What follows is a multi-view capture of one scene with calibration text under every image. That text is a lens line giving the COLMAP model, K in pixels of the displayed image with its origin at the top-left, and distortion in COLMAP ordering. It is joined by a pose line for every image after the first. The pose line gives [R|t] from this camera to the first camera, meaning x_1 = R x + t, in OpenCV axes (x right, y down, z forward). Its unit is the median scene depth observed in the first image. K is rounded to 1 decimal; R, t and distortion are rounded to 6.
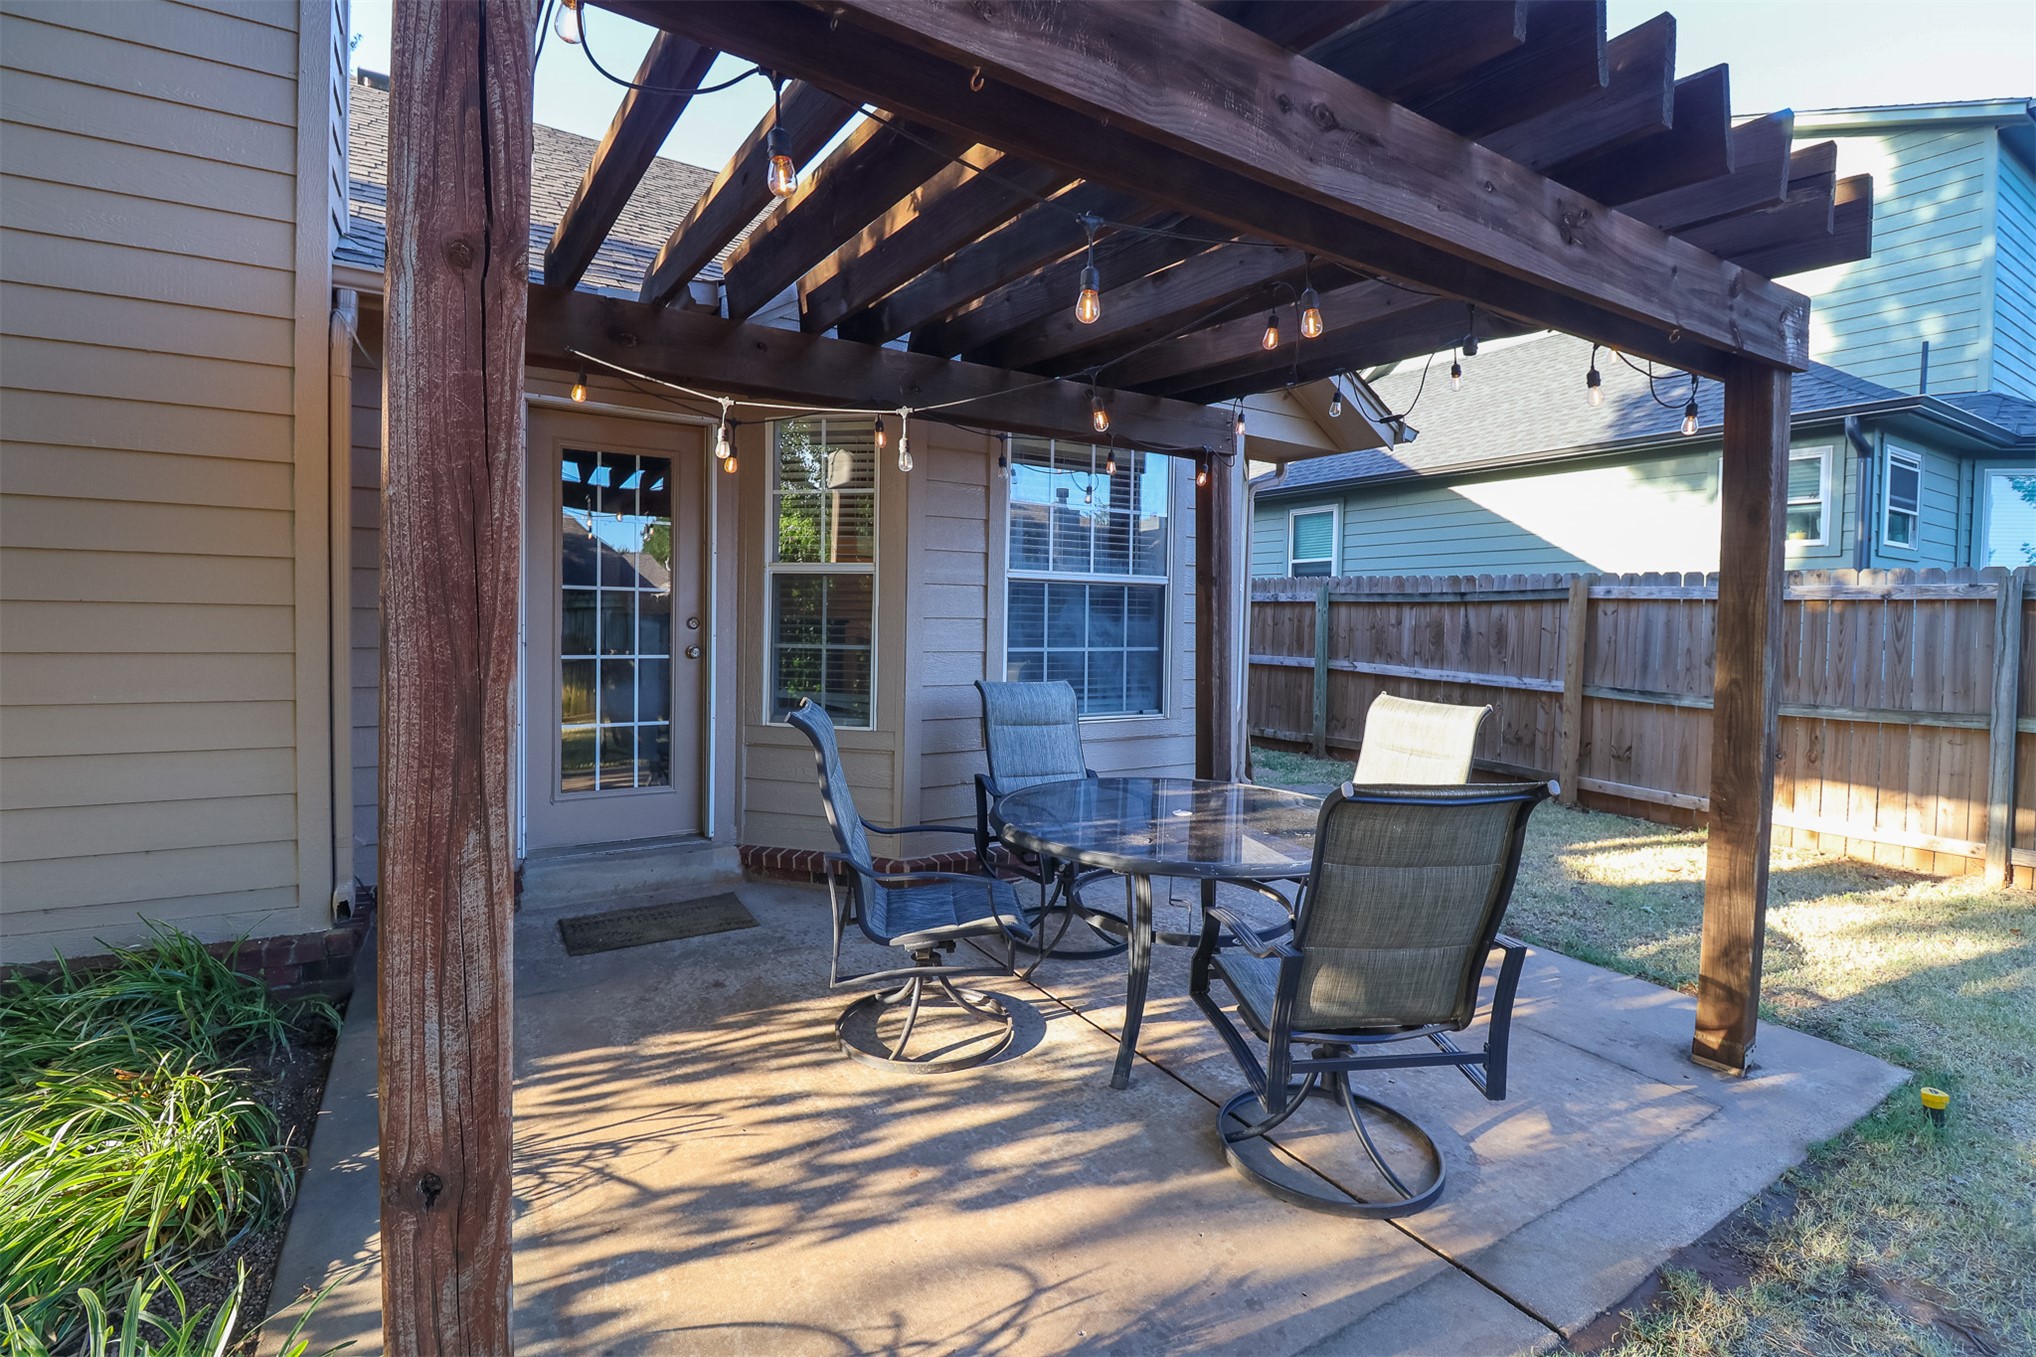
lens RADIAL K [[950.8, 0, 1032.5], [0, 950.8, 651.5], [0, 0, 1]] dist [-0.001202, -0.011422]
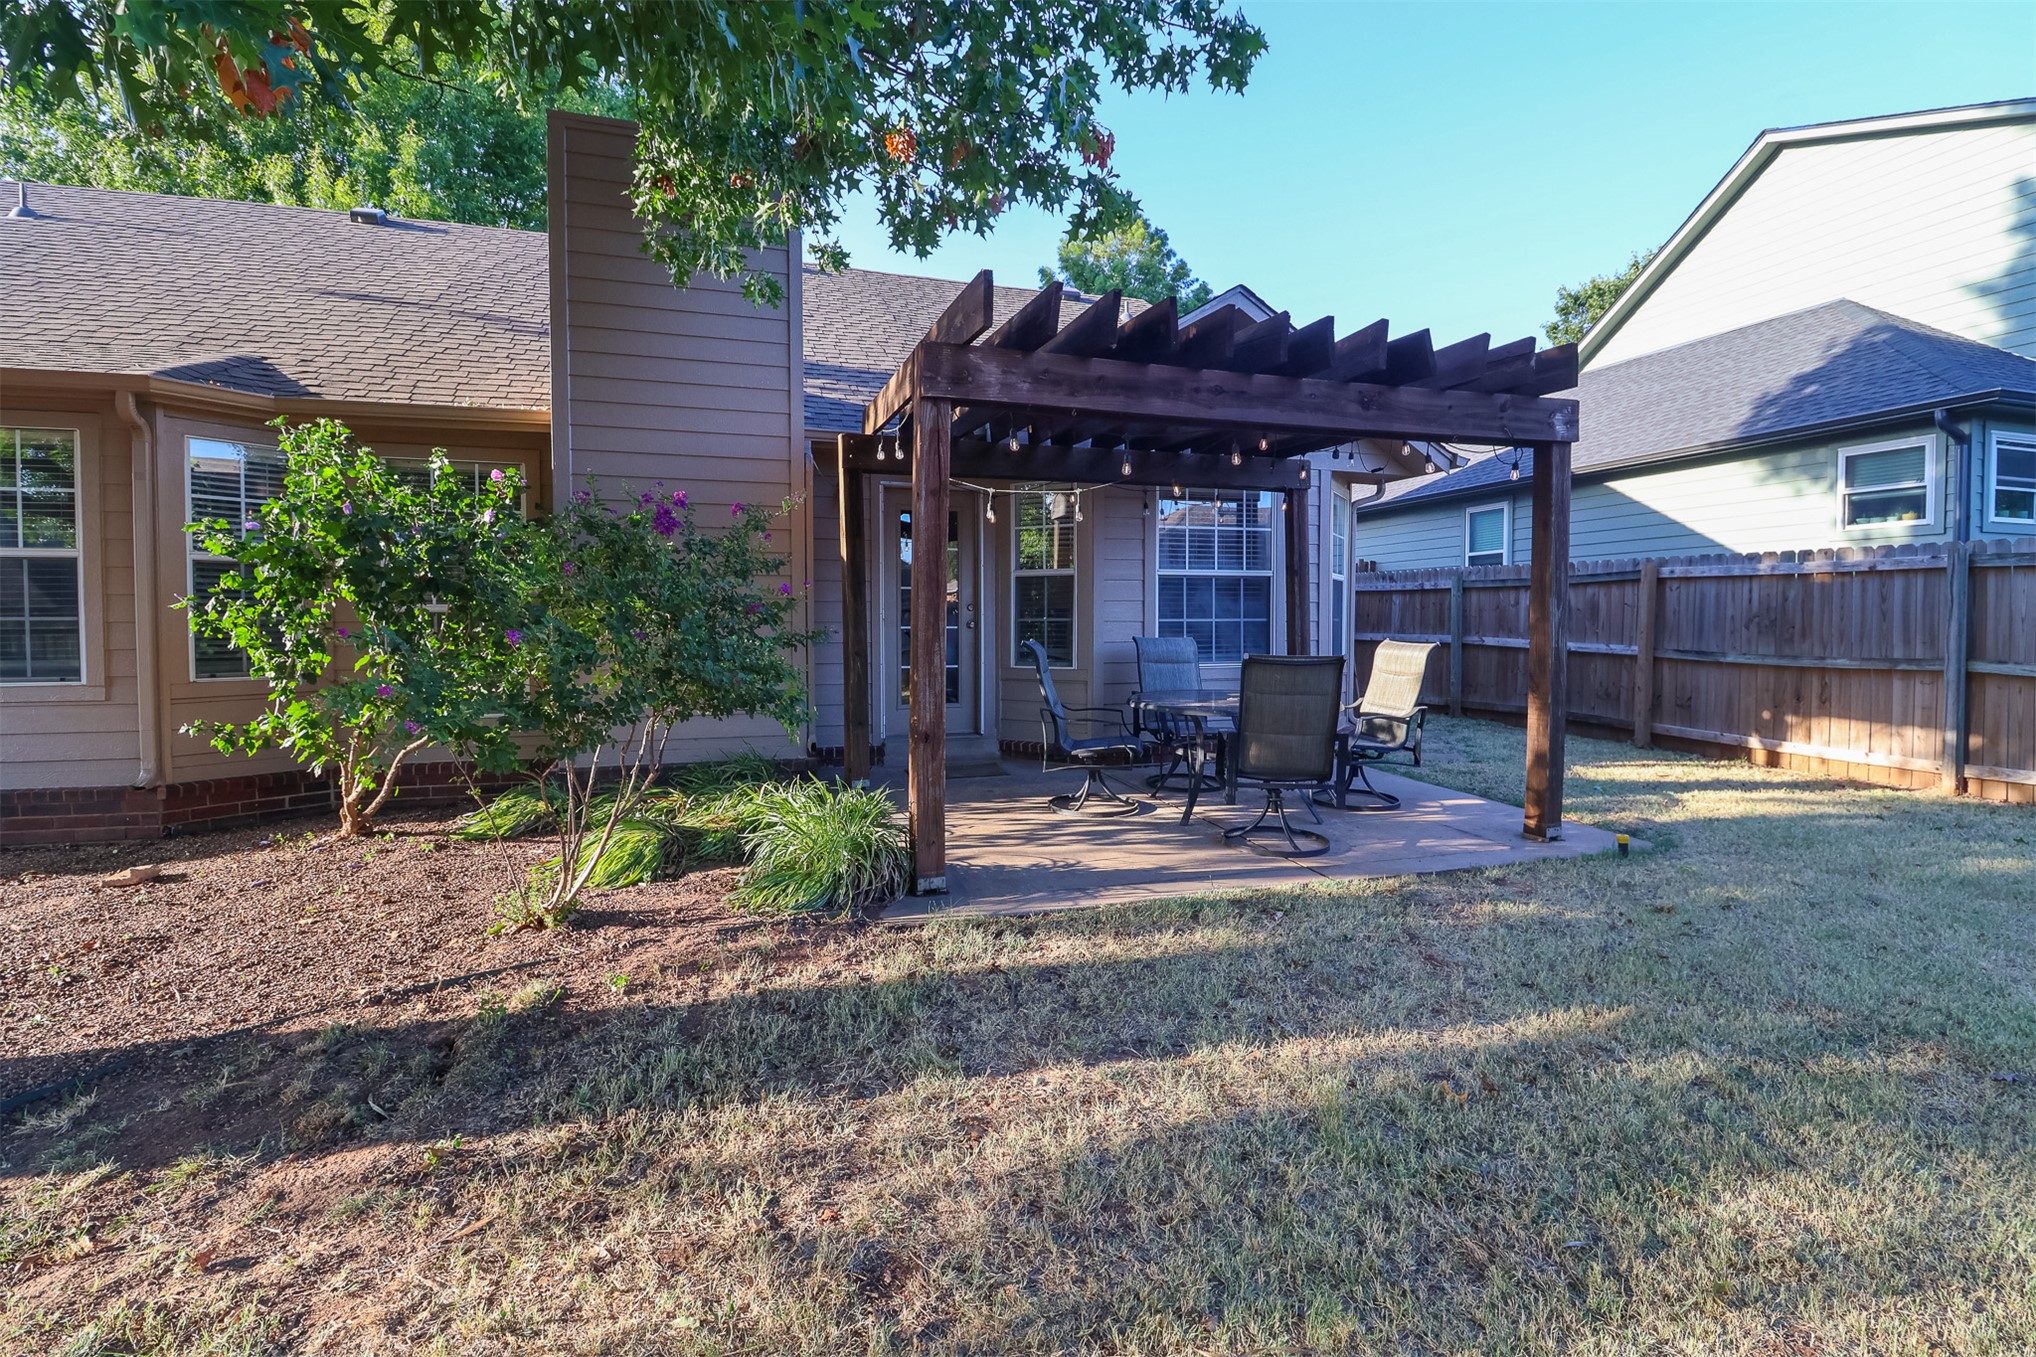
lens RADIAL K [[950.8, 0, 1032.5], [0, 950.8, 651.5], [0, 0, 1]] dist [-0.001202, -0.011422]
pose [[0.967814, -0.011543, -0.251403, 0.140484], [0.010439, 0.999929, -0.005726, 0.048119], [0.251451, 0.002917, 0.967866, -0.494025]]
